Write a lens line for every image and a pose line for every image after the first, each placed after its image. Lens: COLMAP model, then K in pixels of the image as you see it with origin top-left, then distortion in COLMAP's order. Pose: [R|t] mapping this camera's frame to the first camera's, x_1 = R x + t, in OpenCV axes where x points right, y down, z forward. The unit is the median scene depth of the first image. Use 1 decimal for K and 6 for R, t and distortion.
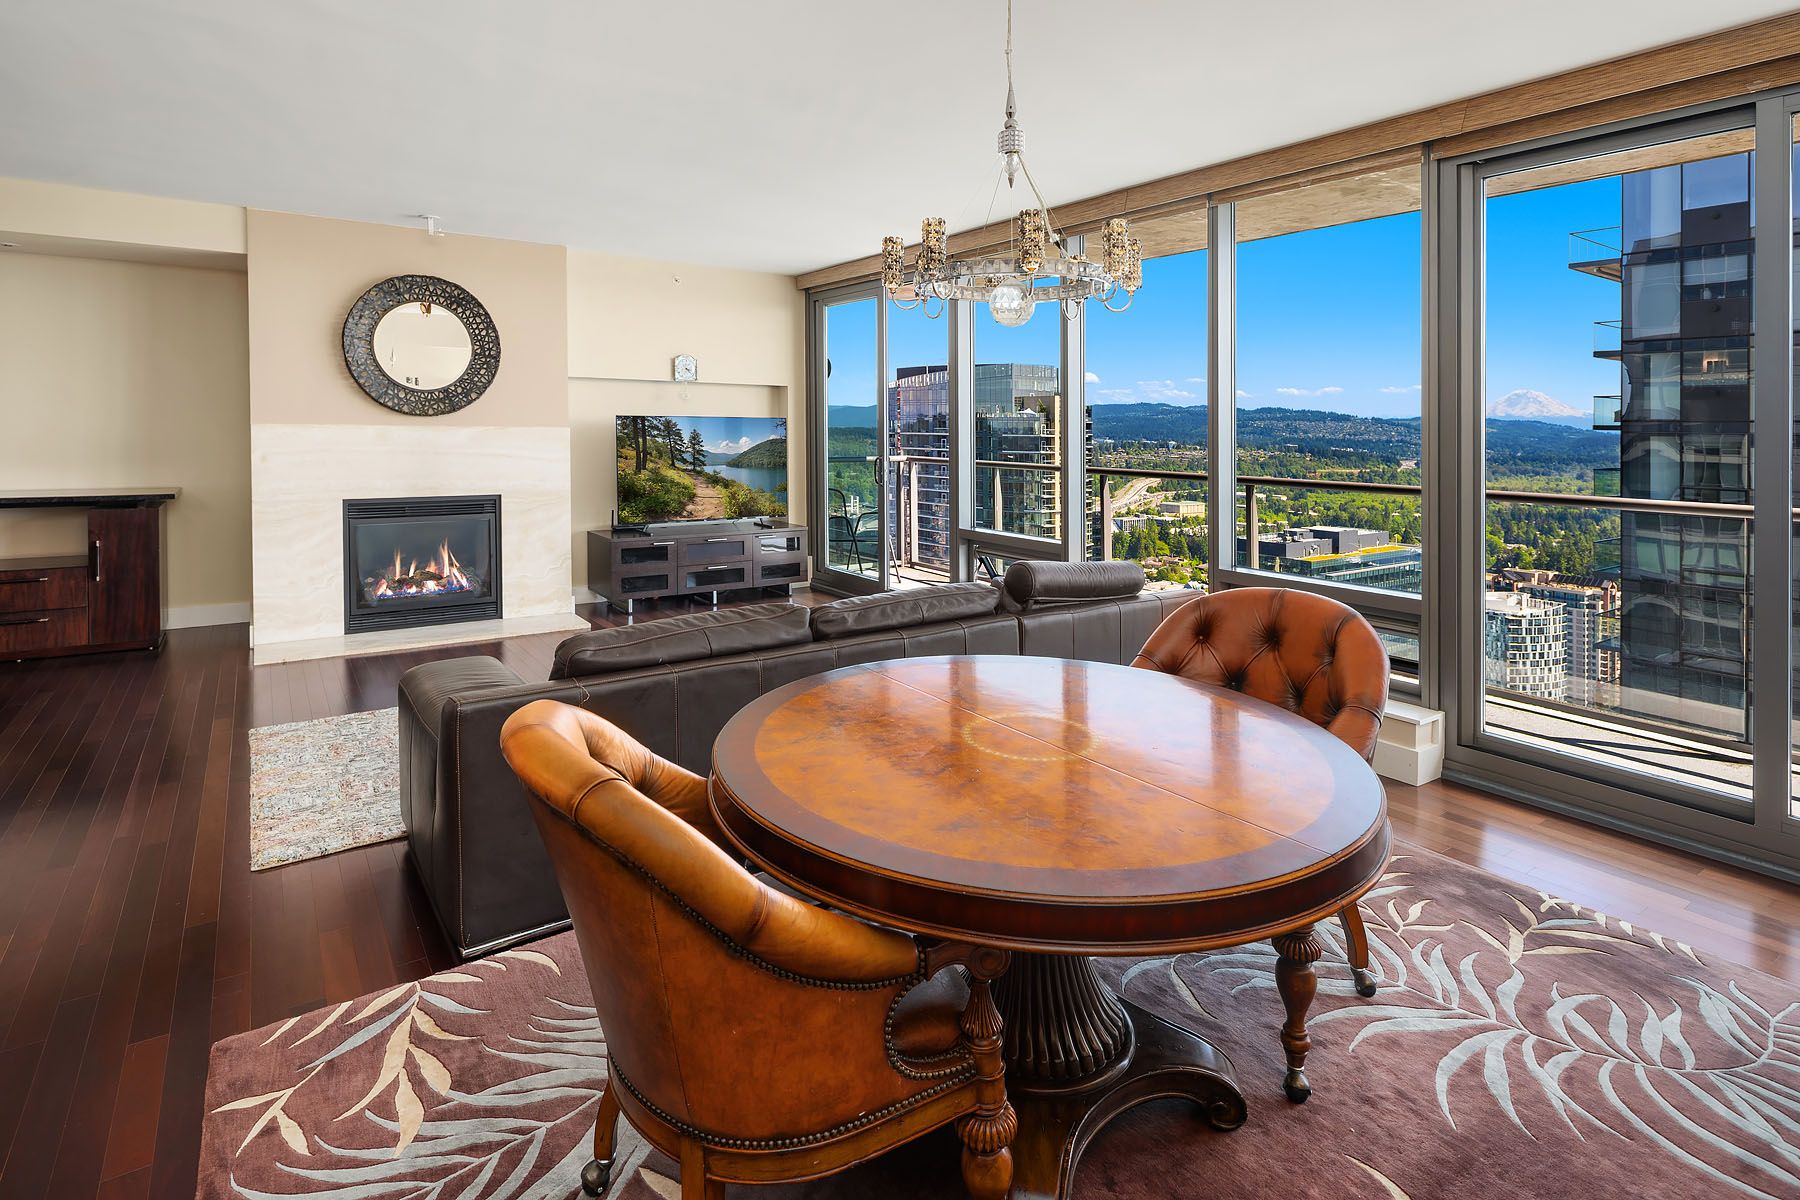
lens RADIAL K [[920.8, 0, 924.0], [0, 920.8, 504.9], [0, 0, 1]] dist [-0.003216, -0.000829]
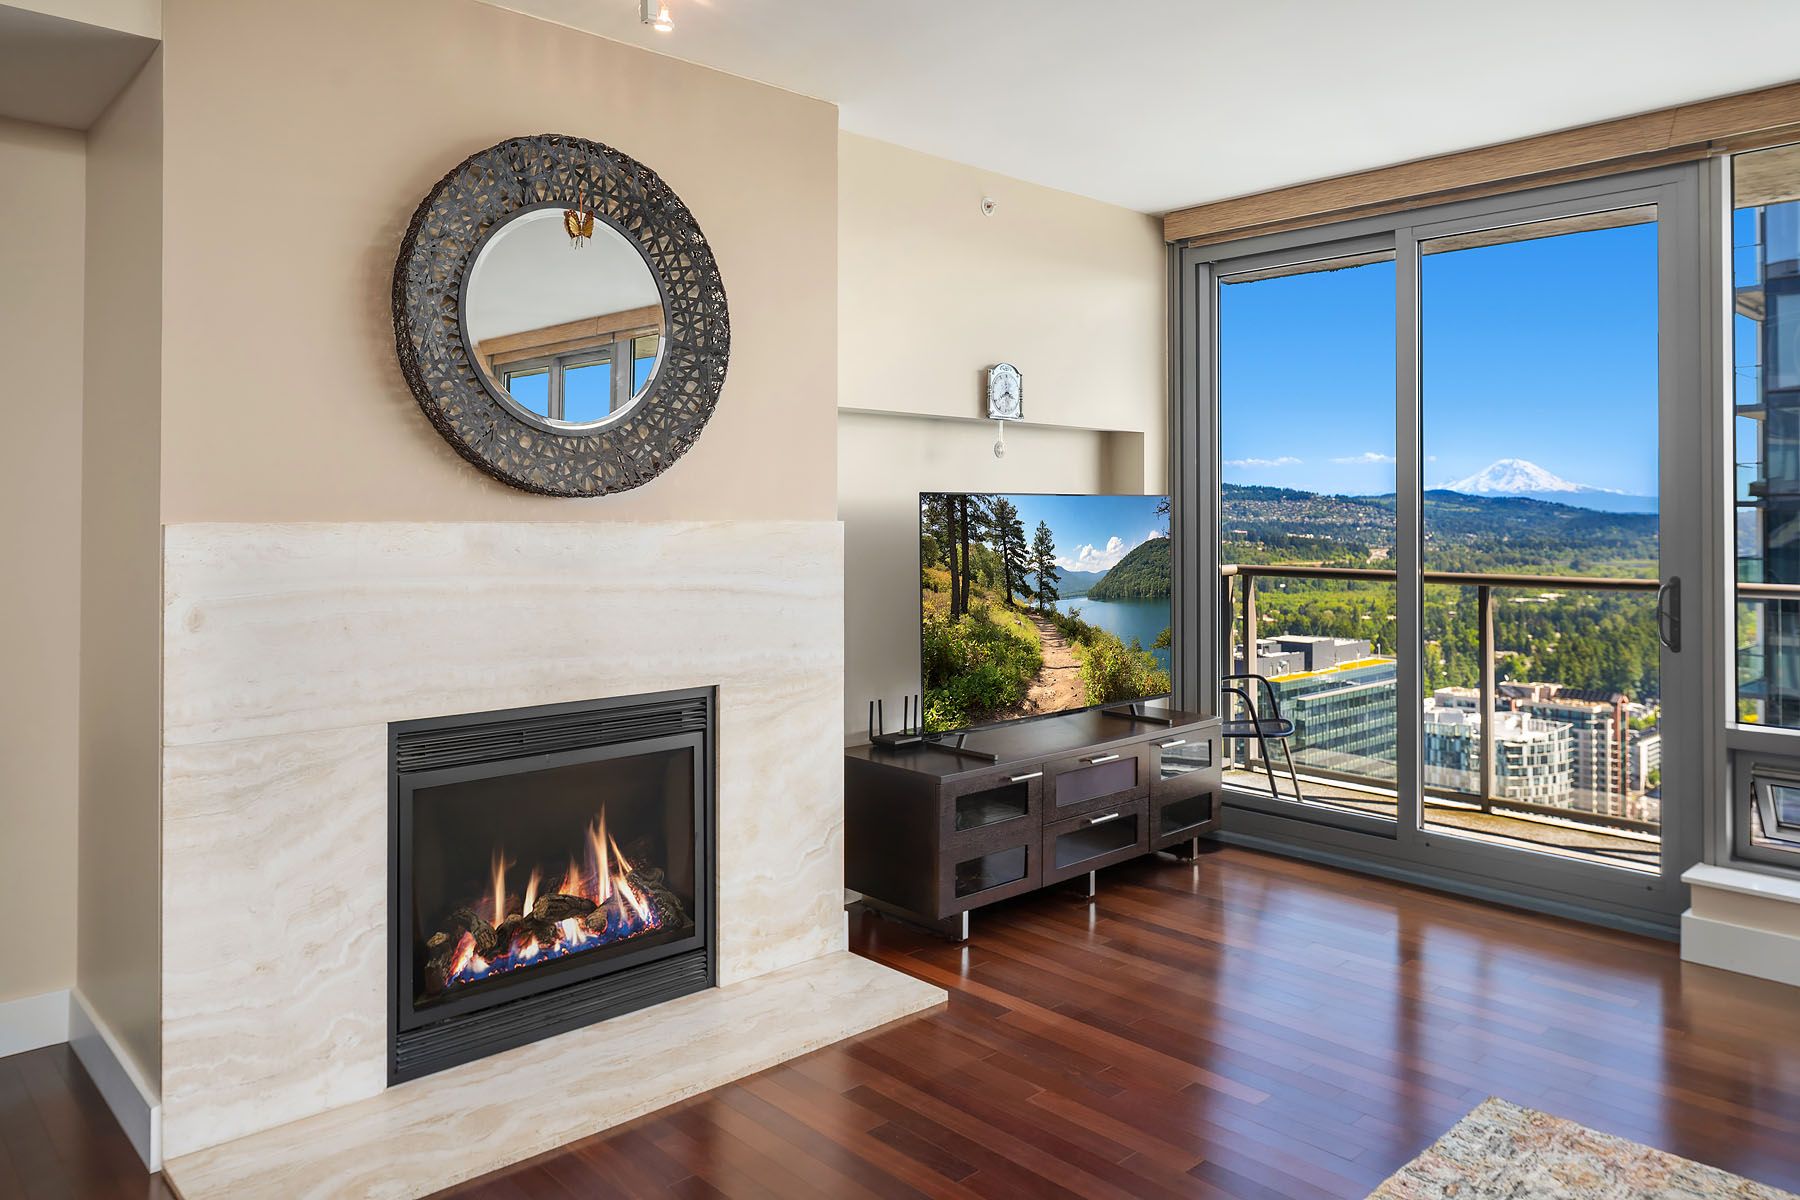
lens RADIAL K [[1232.0, 0, 894.4], [0, 1232.0, 535.0], [0, 0, 1]] dist [-0.037800, 0.001454]
pose [[0.993721, -0.014072, 0.110997, -0.391010], [0.021446, 0.997621, -0.065520, -0.036530], [-0.109811, 0.067489, 0.991659, 0.396329]]
